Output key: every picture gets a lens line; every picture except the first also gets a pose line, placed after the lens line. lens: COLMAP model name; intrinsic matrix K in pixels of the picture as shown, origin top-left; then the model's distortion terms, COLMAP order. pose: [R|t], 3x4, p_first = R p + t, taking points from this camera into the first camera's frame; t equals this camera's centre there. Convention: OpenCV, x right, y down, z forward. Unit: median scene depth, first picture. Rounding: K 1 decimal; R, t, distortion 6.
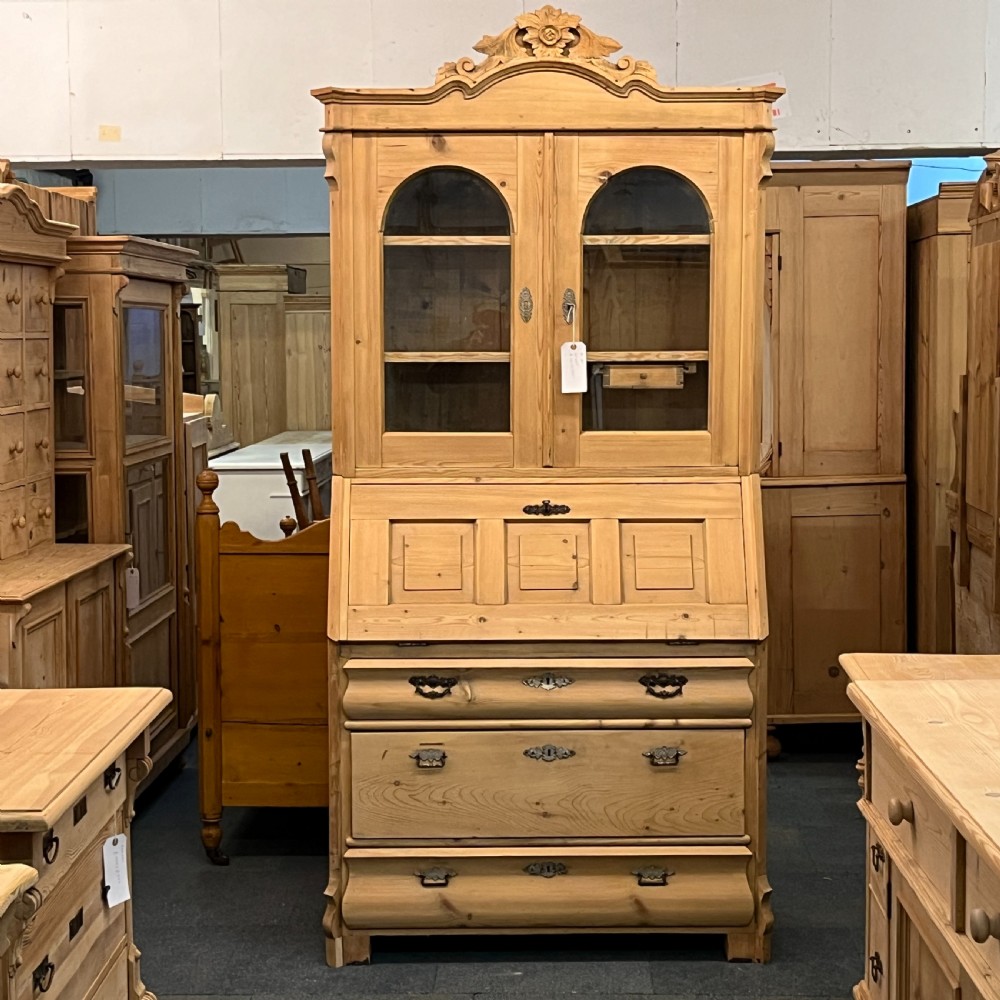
lens RADIAL K [[1956.9, 0, 514.6], [0, 1956.9, 503.8], [0, 0, 1]] dist [0.178064, -0.699351]
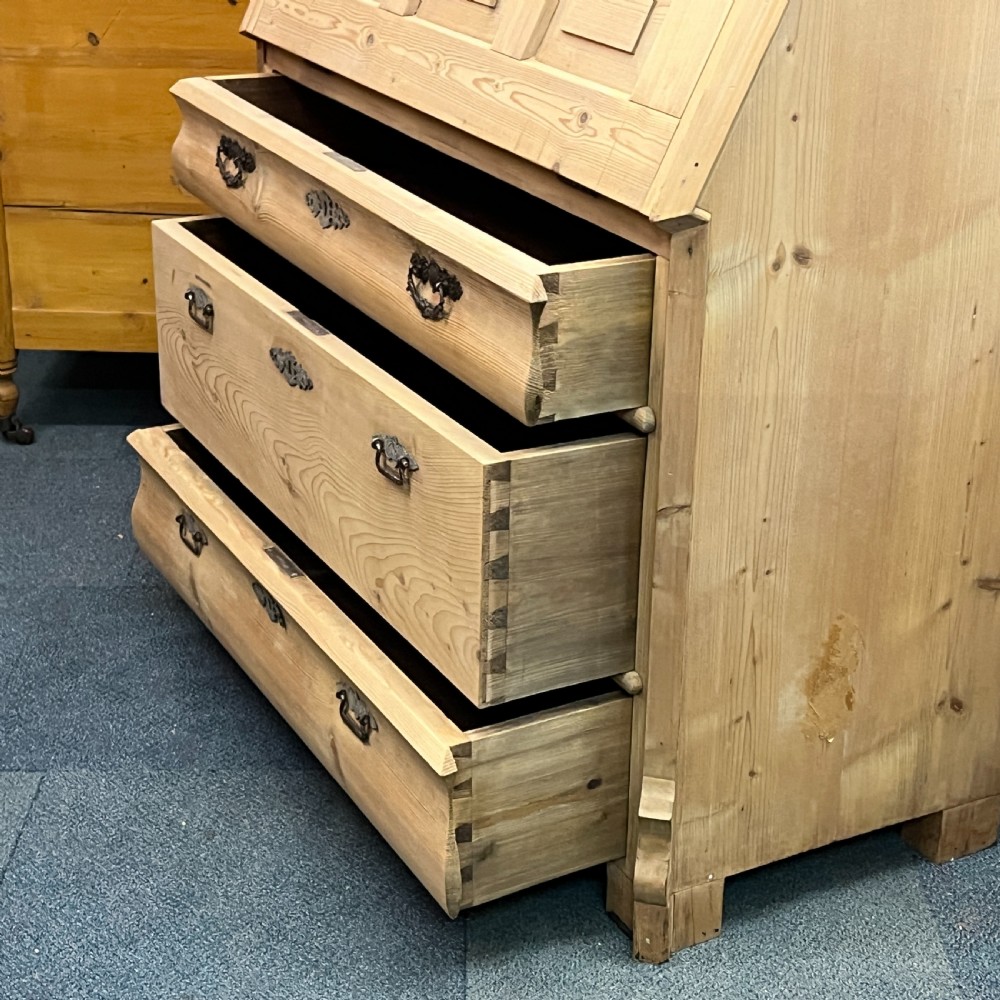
lens RADIAL K [[1964.4, 0, 518.0], [0, 1964.4, 522.3], [0, 0, 1]] dist [0.166524, -0.697343]
pose [[0.998899, 0.006306, 0.046491, -0.030249], [-0.020505, 0.949952, 0.311722, 0.018172], [-0.042198, -0.312332, 0.949035, 0.486143]]
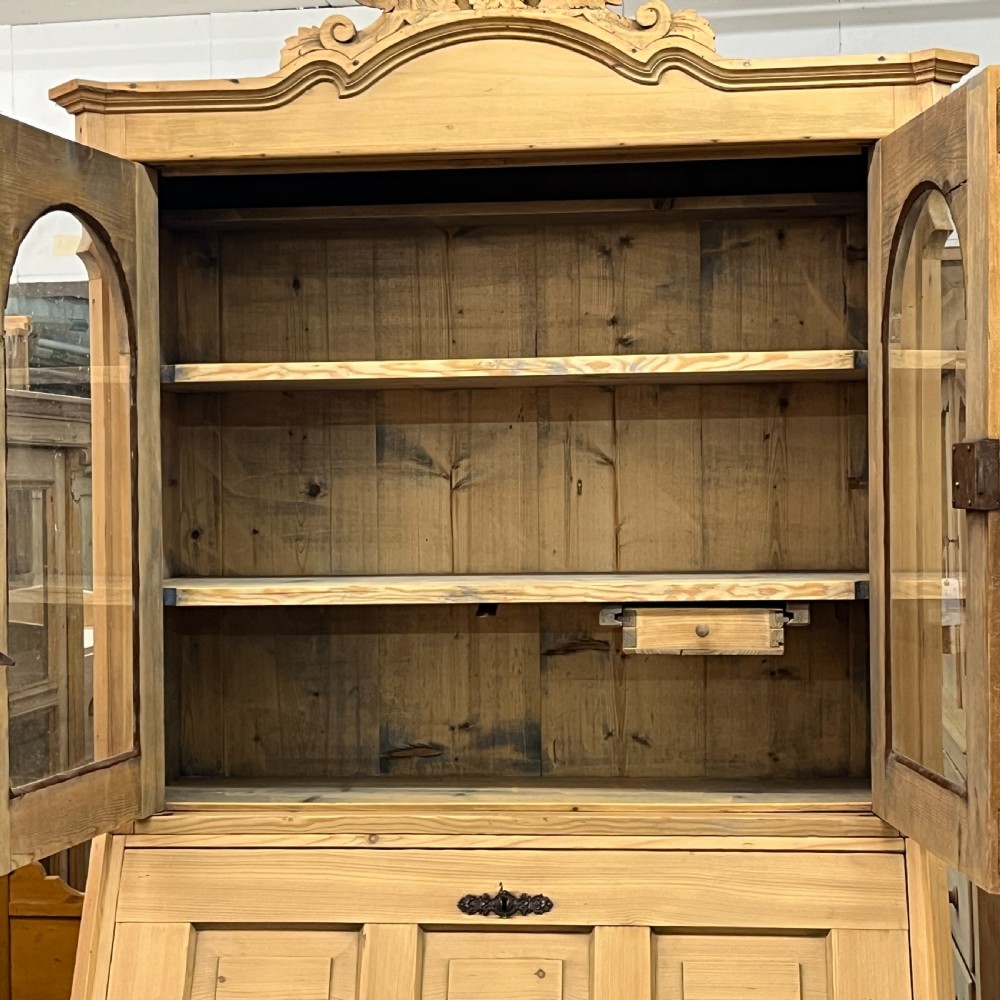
lens RADIAL K [[1956.9, 0, 514.6], [0, 1956.9, 503.8], [0, 0, 1]] dist [0.178064, -0.699351]
pose [[0.993258, -0.010635, -0.115439, 0.076467], [0.002034, 0.997228, -0.074376, -0.060381], [0.115910, 0.073640, 0.990526, 0.494611]]
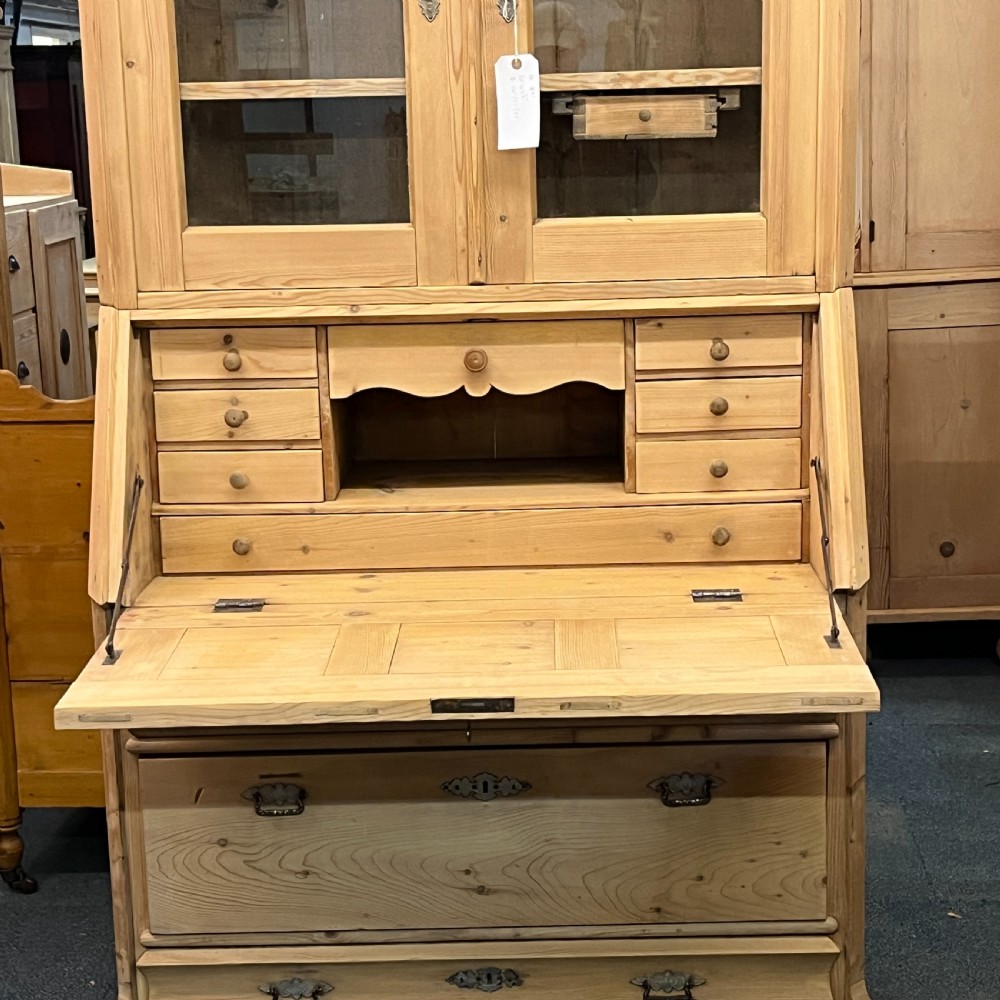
lens RADIAL K [[1959.1, 0, 516.2], [0, 1959.1, 520.0], [0, 0, 1]] dist [0.144054, -0.536355]
pose [[0.999293, -0.016765, -0.033645, 0.046127], [0.020726, 0.992431, 0.121043, -0.019519], [0.031361, -0.121654, 0.992077, 0.427316]]
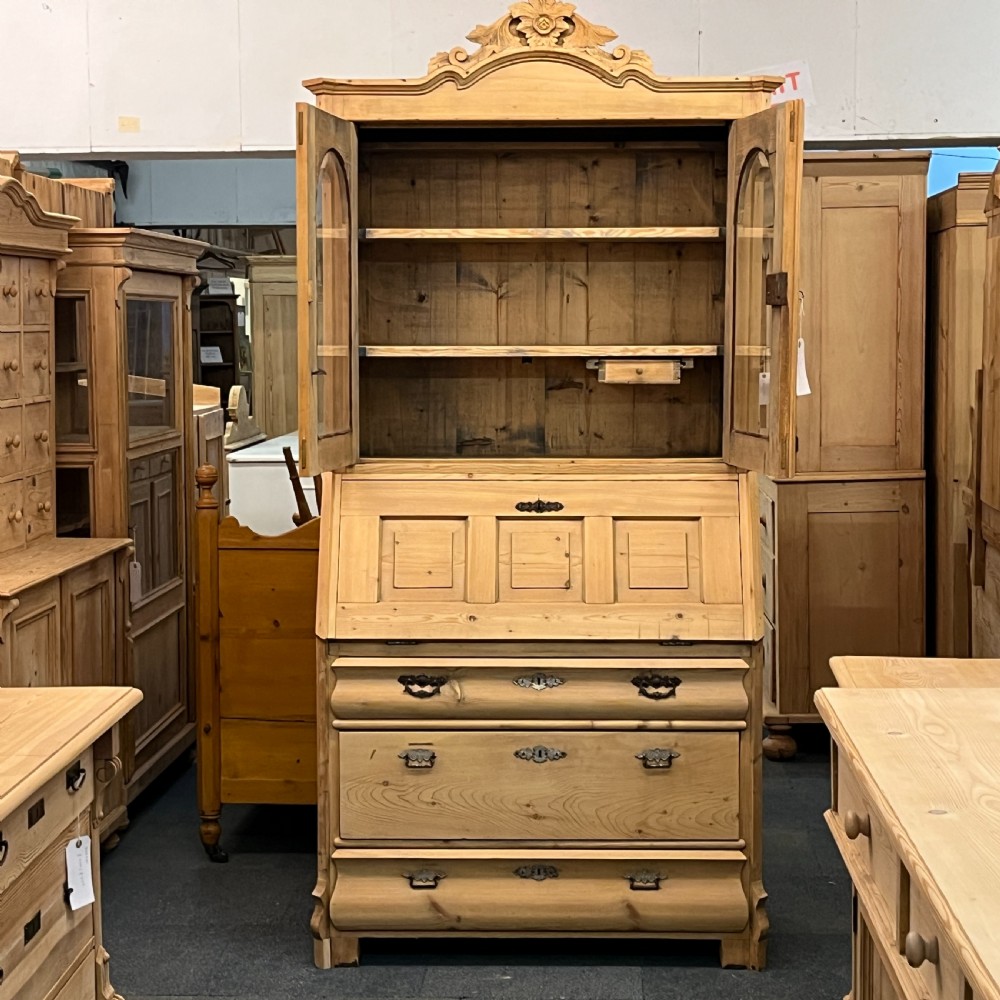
lens RADIAL K [[1958.3, 0, 500.0], [0, 1958.3, 500.0], [0, 0, 1]] dist [0.177680, -0.711623]
pose [[0.999363, 0.004490, -0.035410, 0.031057], [-0.004376, 0.999985, 0.003313, -0.003545], [0.035425, -0.003156, 0.999367, 0.014868]]
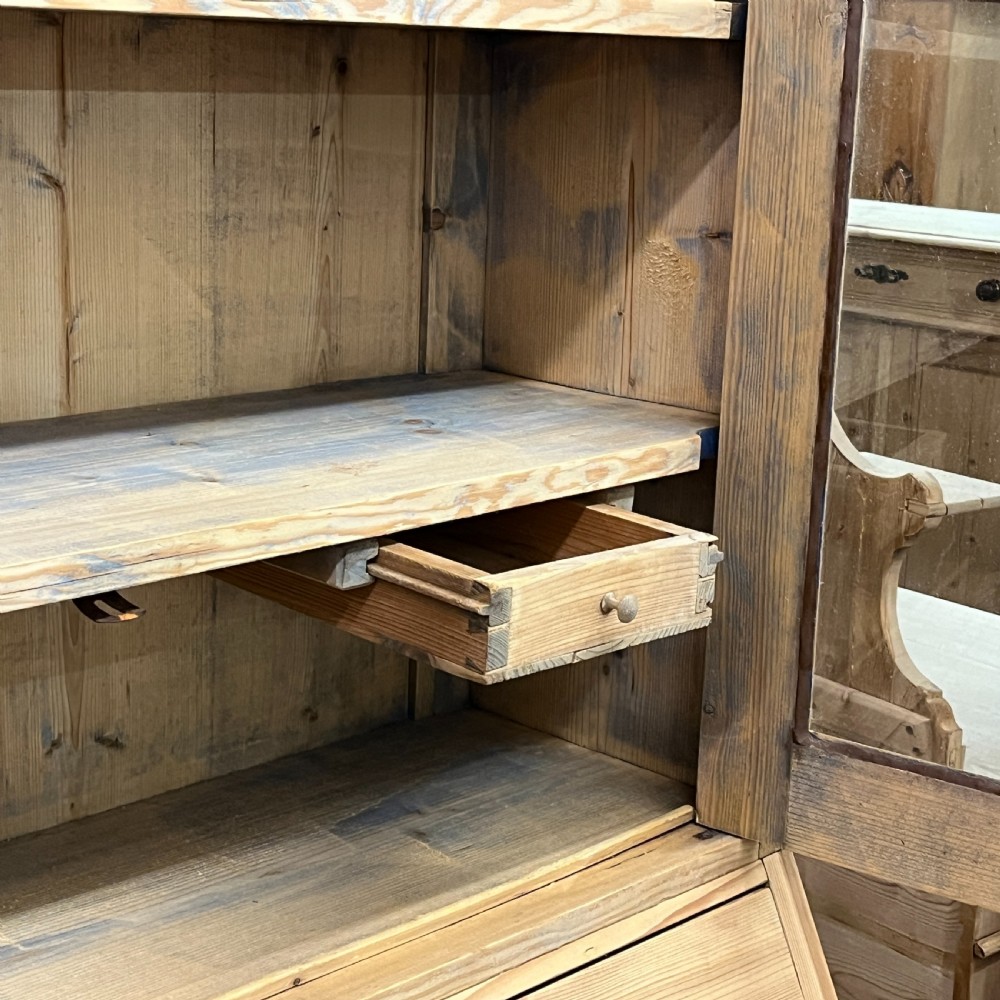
lens RADIAL K [[1958.3, 0, 500.0], [0, 1958.3, 500.0], [0, 0, 1]] dist [0.177680, -0.711623]
pose [[0.709772, -0.133563, 0.691653, -0.106500], [0.021171, 0.985462, 0.168574, -0.115881], [-0.704113, -0.105007, 0.702281, 0.826621]]
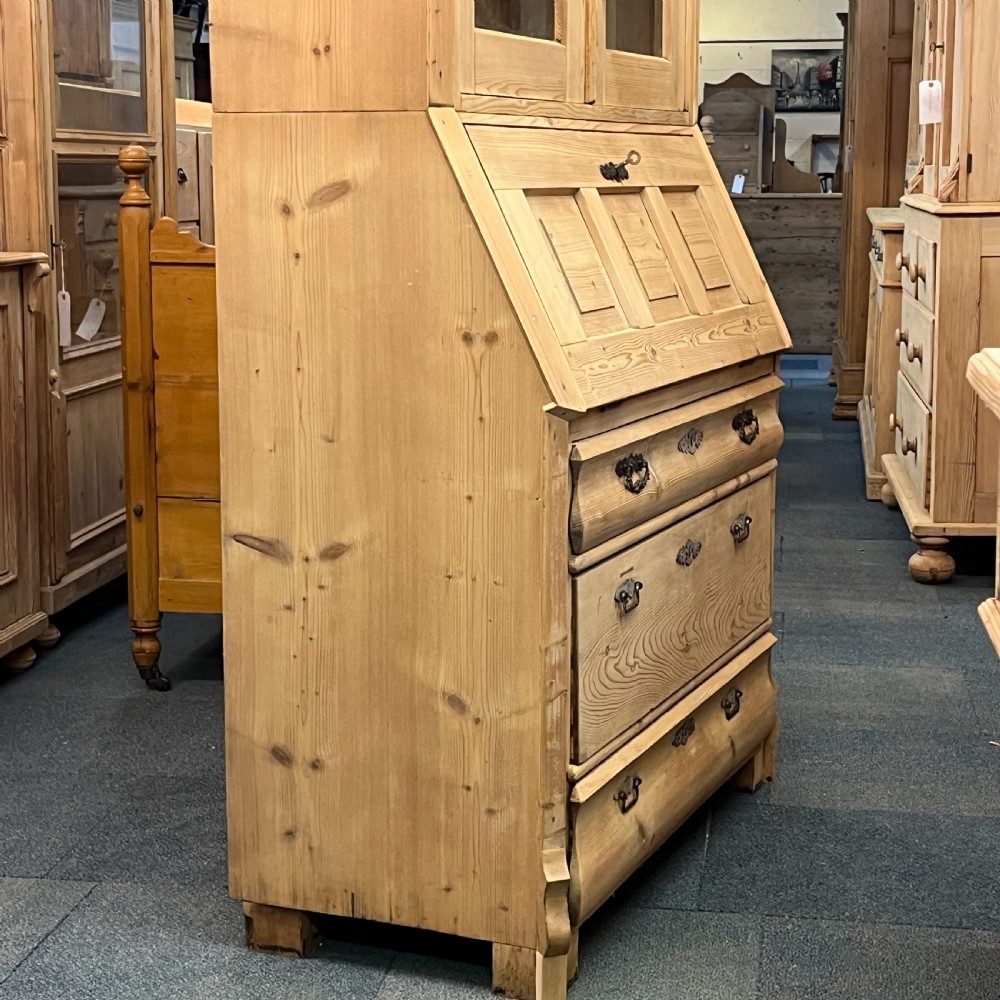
lens RADIAL K [[1956.9, 0, 514.6], [0, 1956.9, 503.8], [0, 0, 1]] dist [0.178064, -0.699351]
pose [[0.993283, 0.028457, -0.112158, 0.075000], [-0.019189, 0.996376, 0.082863, 0.058394], [0.114110, -0.080154, 0.990229, 0.338927]]
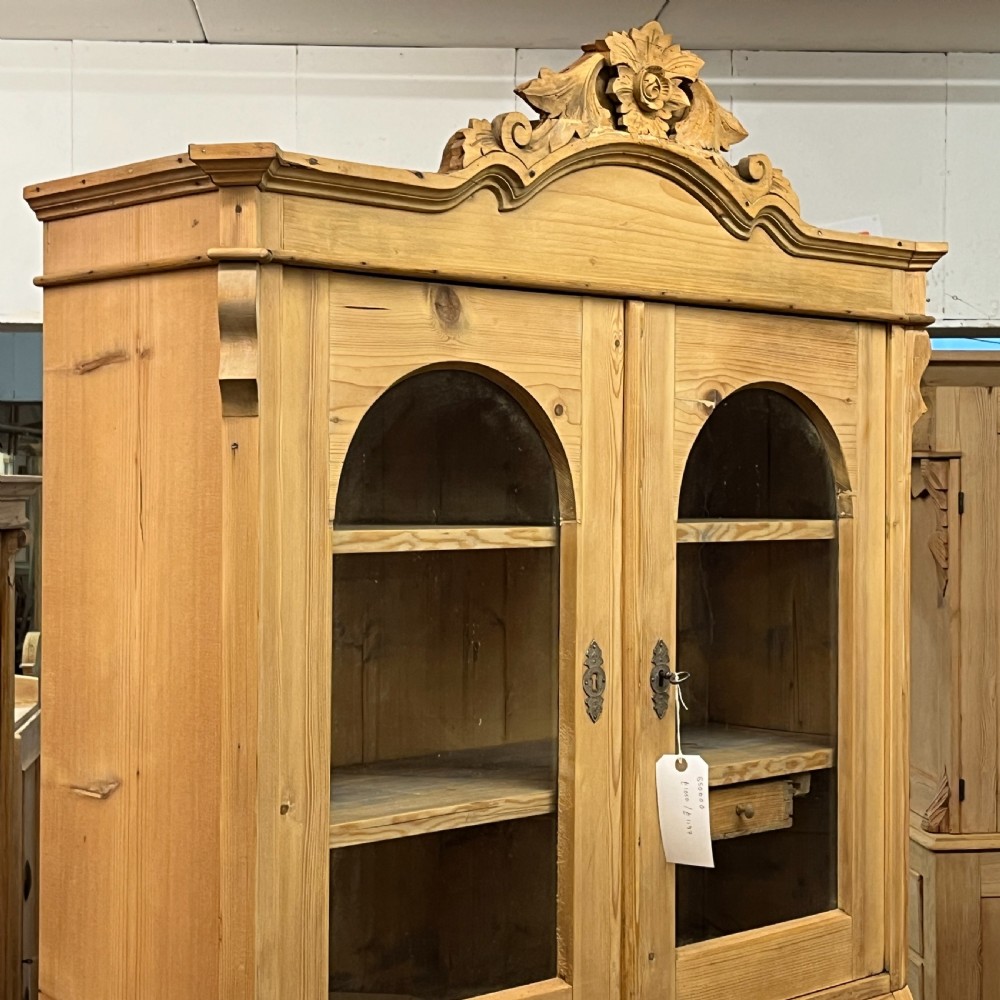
lens RADIAL K [[1958.3, 0, 505.2], [0, 1958.3, 507.1], [0, 0, 1]] dist [0.176430, -0.690106]
pose [[0.735628, -0.005161, 0.677367, -0.304025], [0.054410, 0.997190, -0.051492, -0.118053], [-0.675197, 0.074734, 0.733841, 0.681834]]
